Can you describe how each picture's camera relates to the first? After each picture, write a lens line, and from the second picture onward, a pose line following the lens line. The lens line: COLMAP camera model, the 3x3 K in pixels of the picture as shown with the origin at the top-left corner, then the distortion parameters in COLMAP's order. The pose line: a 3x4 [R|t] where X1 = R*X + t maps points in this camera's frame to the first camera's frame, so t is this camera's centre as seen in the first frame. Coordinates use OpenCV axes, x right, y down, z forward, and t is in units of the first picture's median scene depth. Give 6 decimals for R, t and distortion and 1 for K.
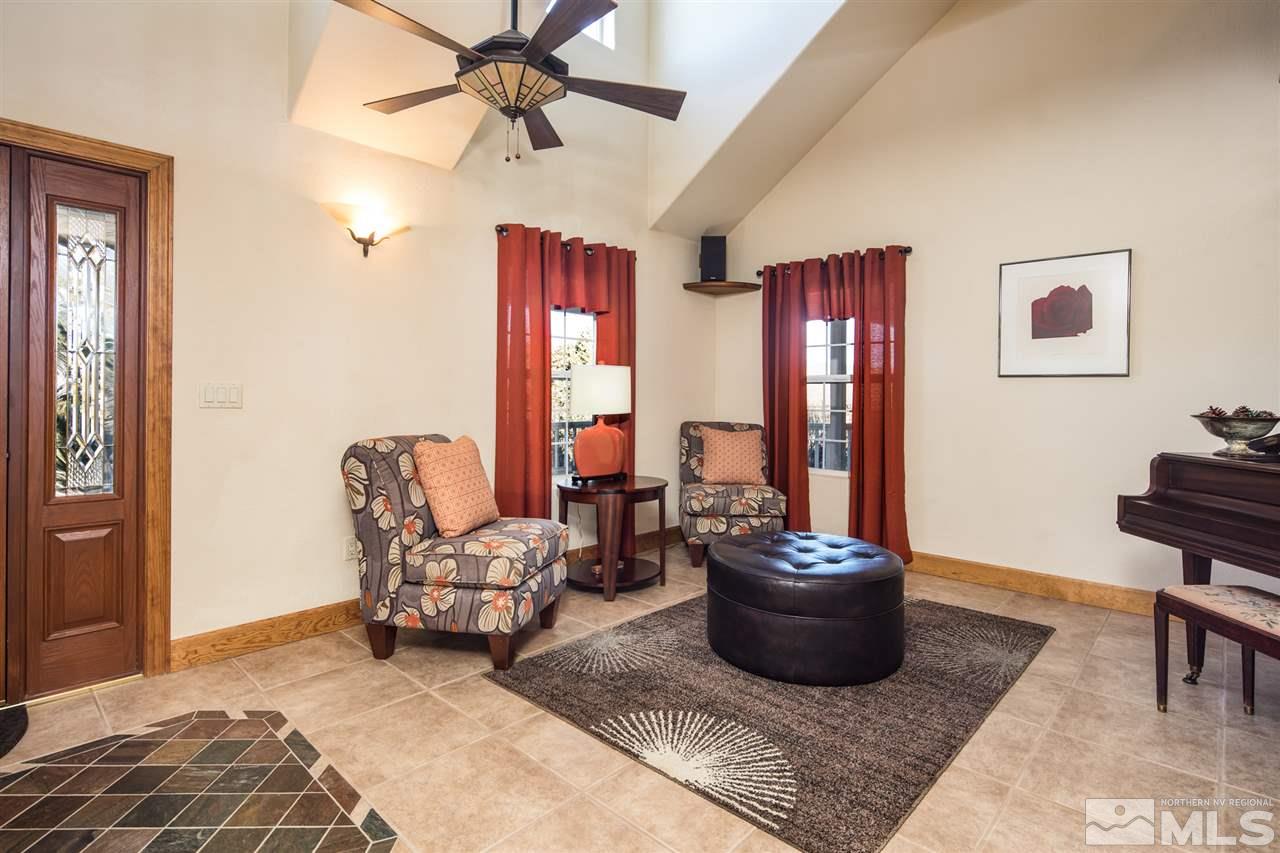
lens RADIAL K [[631.2, 0, 638.4], [0, 631.2, 407.0], [0, 0, 1]] dist [0.000860, 0.000360]
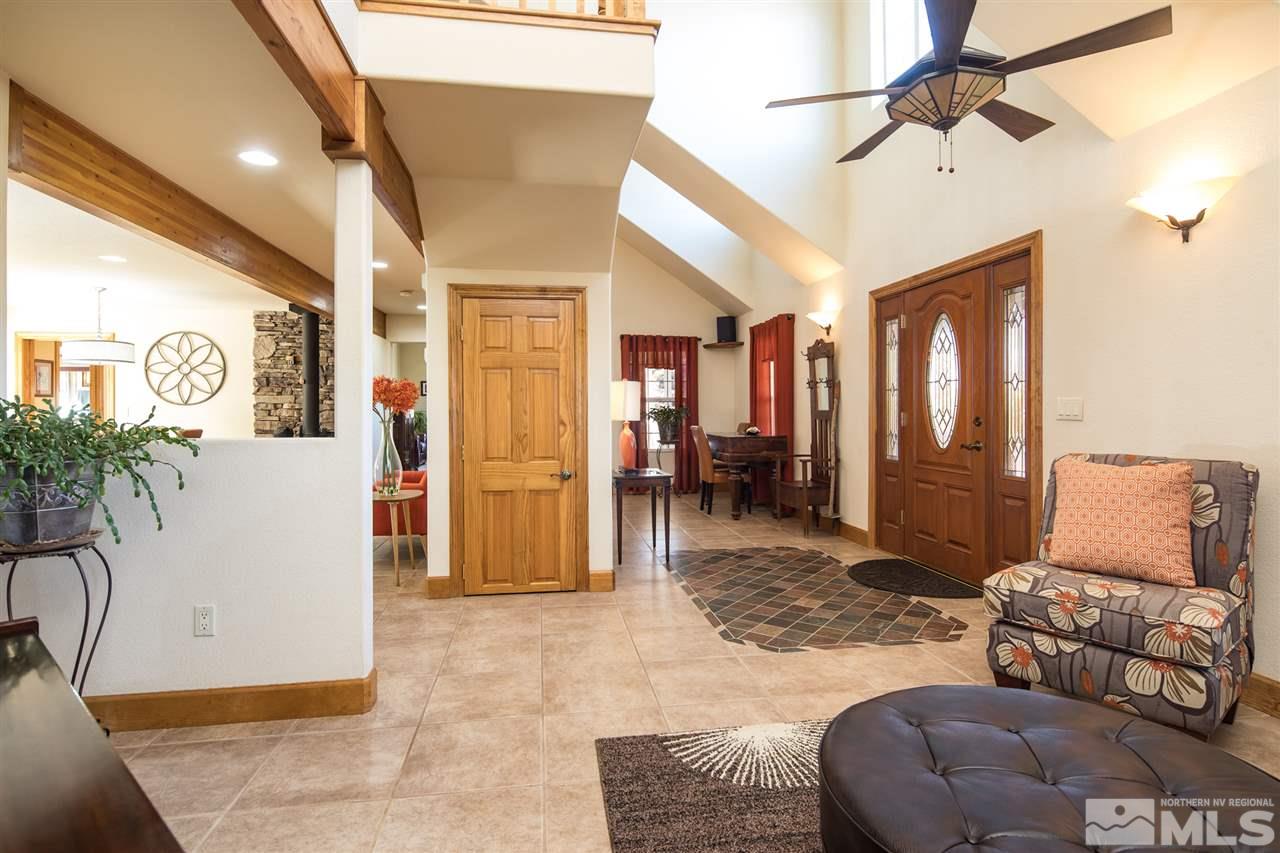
lens RADIAL K [[565.5, 0, 615.2], [0, 565.5, 417.9], [0, 0, 1]] dist [-0.001346, -0.000092]
pose [[-0.631273, -0.008351, -0.775516, 0.944592], [-0.008239, 0.999958, -0.004062, 0.010294], [0.775517, 0.003825, -0.631315, 1.320544]]
